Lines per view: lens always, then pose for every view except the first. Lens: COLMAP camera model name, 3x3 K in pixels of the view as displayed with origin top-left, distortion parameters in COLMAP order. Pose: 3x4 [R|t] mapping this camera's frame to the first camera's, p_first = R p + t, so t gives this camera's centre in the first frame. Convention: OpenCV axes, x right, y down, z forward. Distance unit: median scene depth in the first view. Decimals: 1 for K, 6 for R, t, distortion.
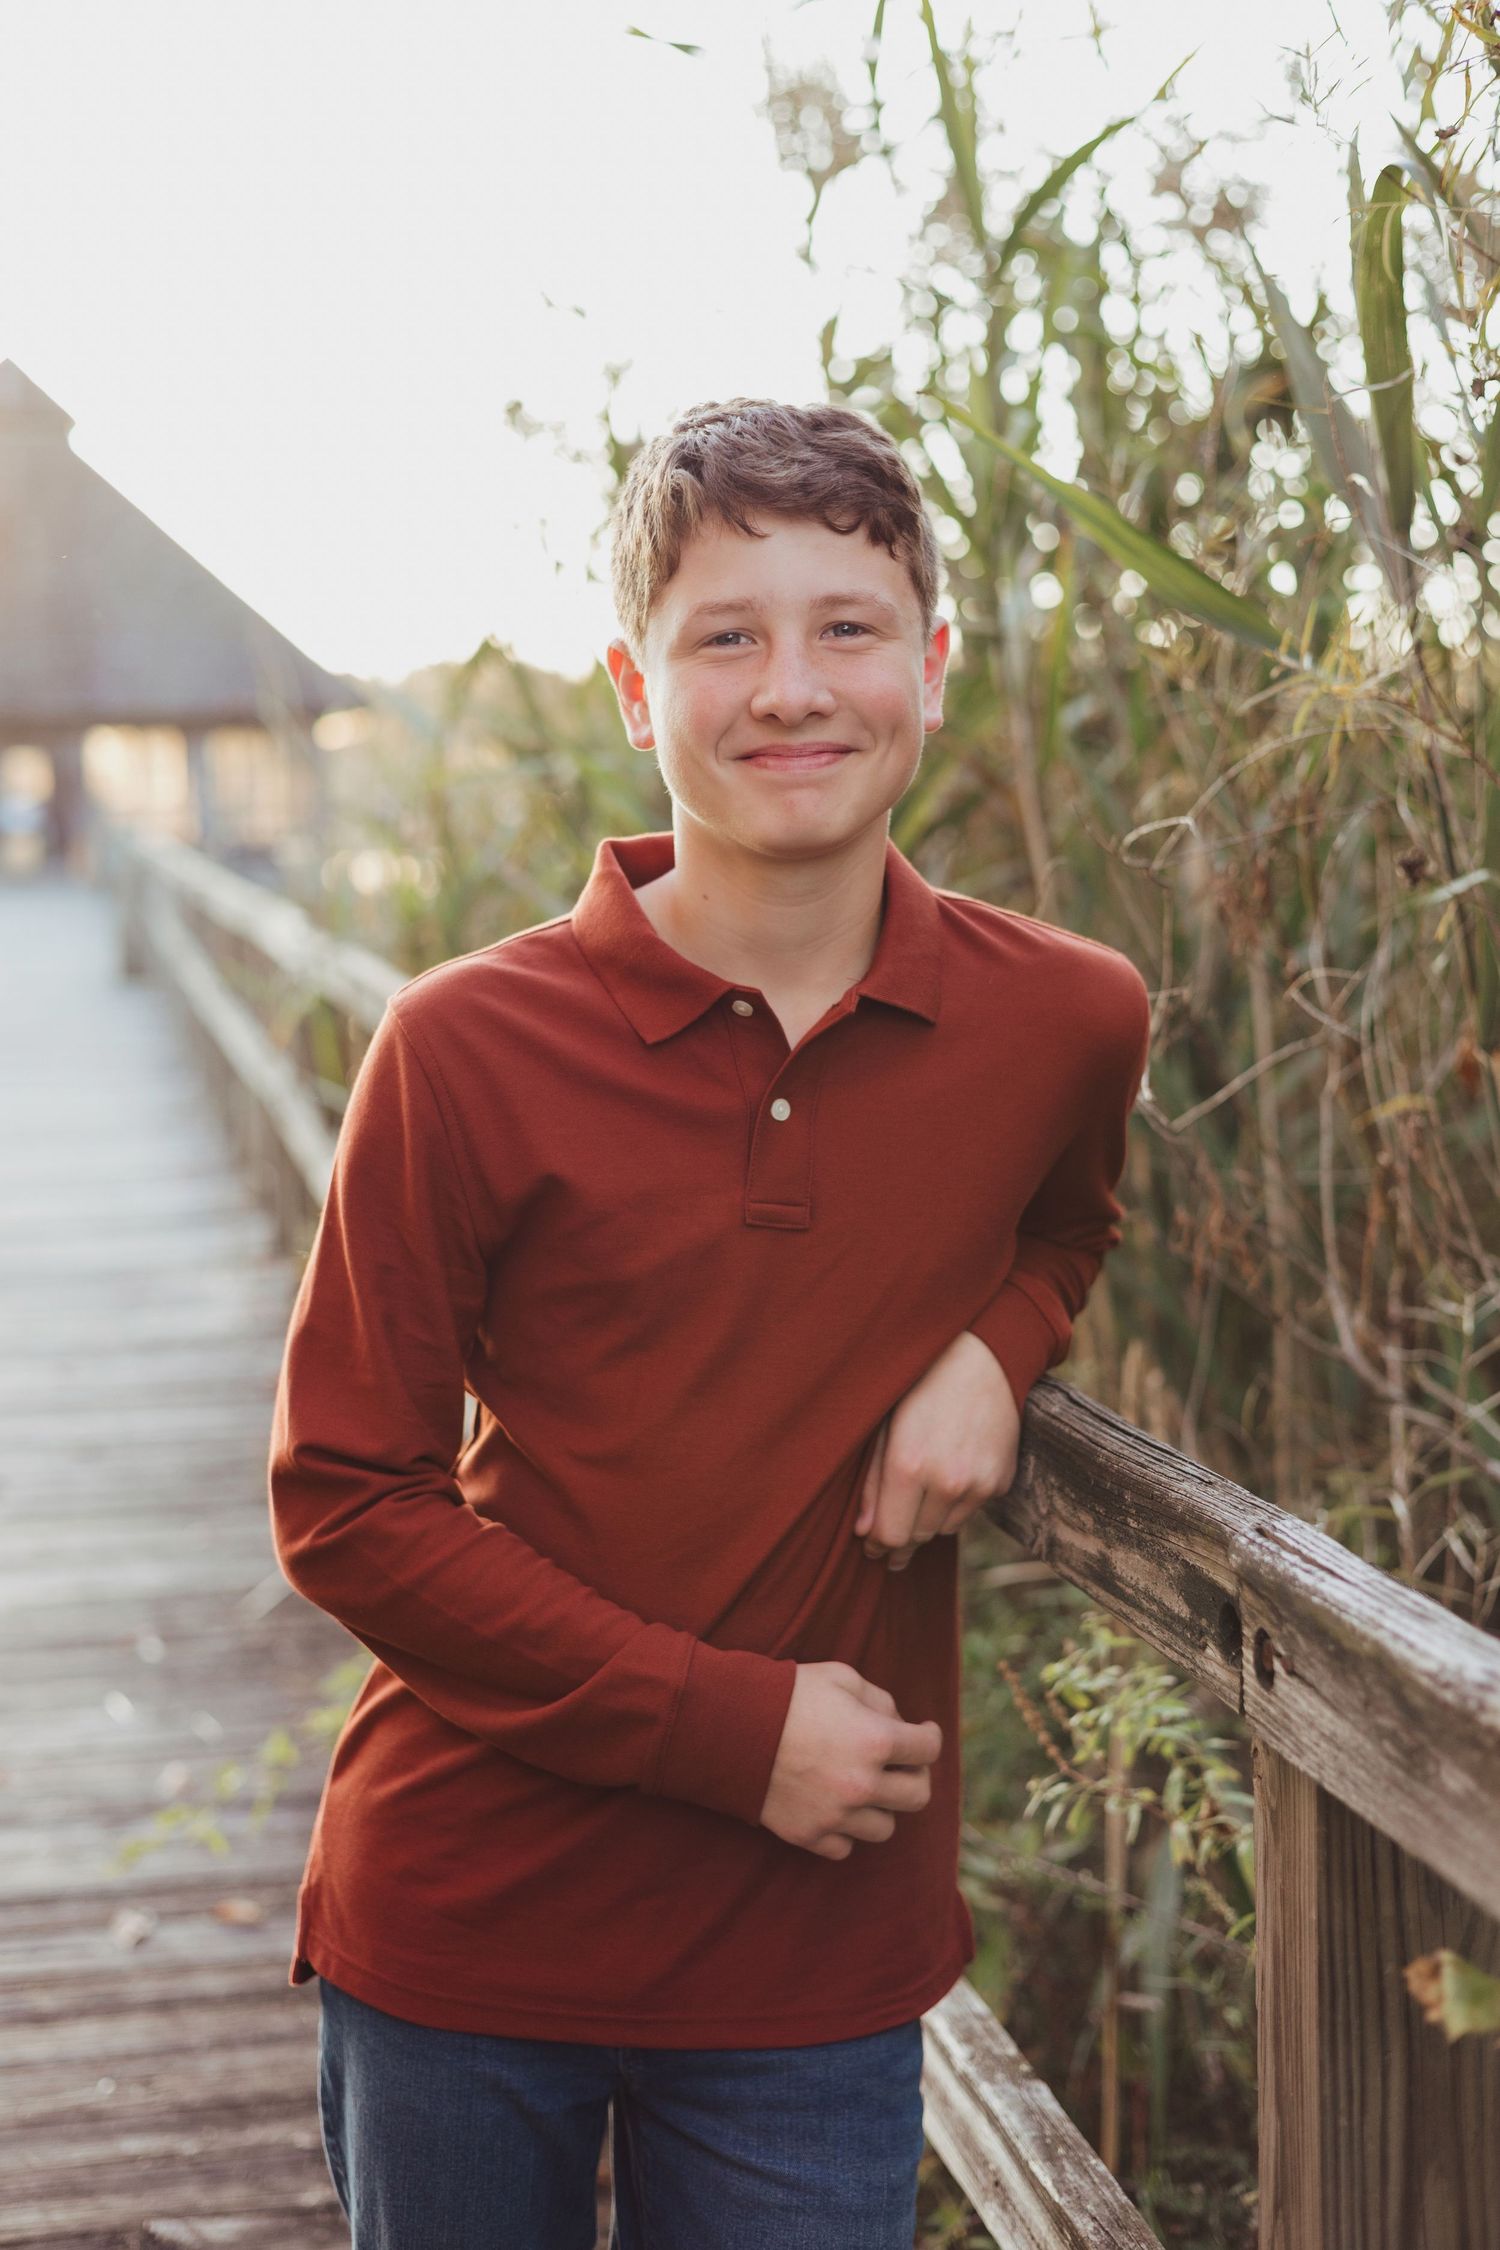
lens RADIAL K [[3192.1, 0, 696.6], [0, 3192.1, 1120.9], [0, 0, 1]] dist [0.030186, -0.025154]
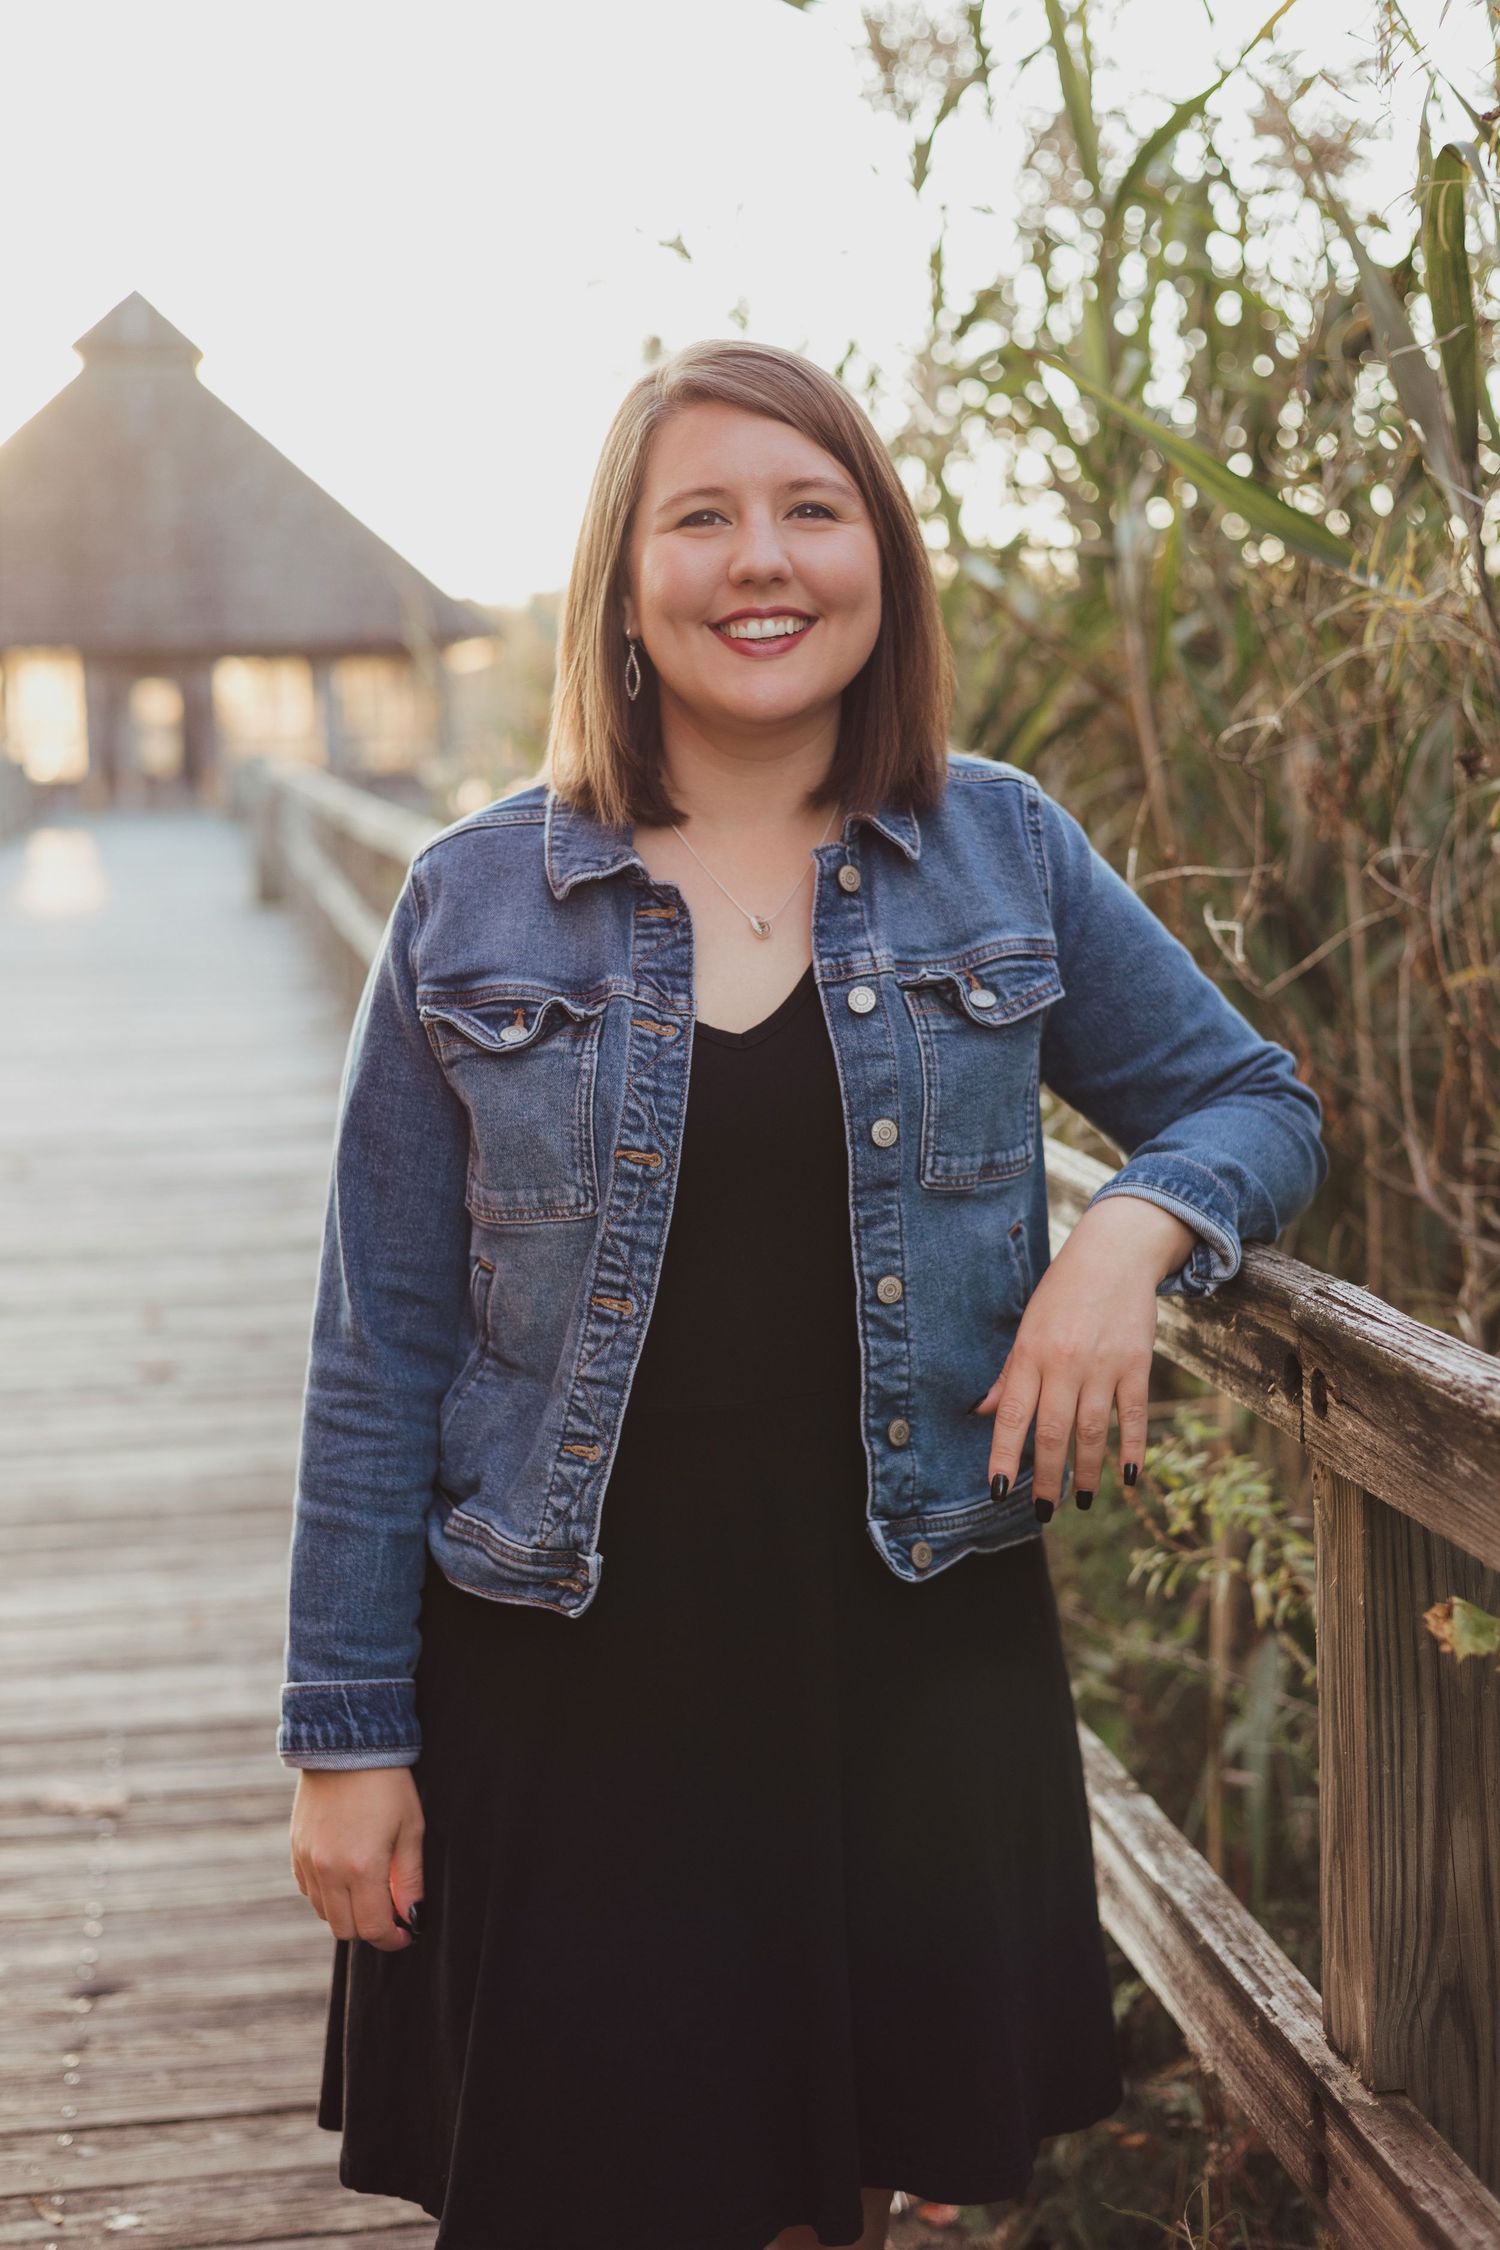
lens RADIAL K [[3192.1, 0, 696.6], [0, 3192.1, 1120.9], [0, 0, 1]] dist [0.030186, -0.025154]
pose [[0.999224, -0.007034, -0.038743, -0.007593], [0.007938, 0.999699, 0.023235, 0.019297], [0.038568, -0.023524, 0.998979, -0.134266]]
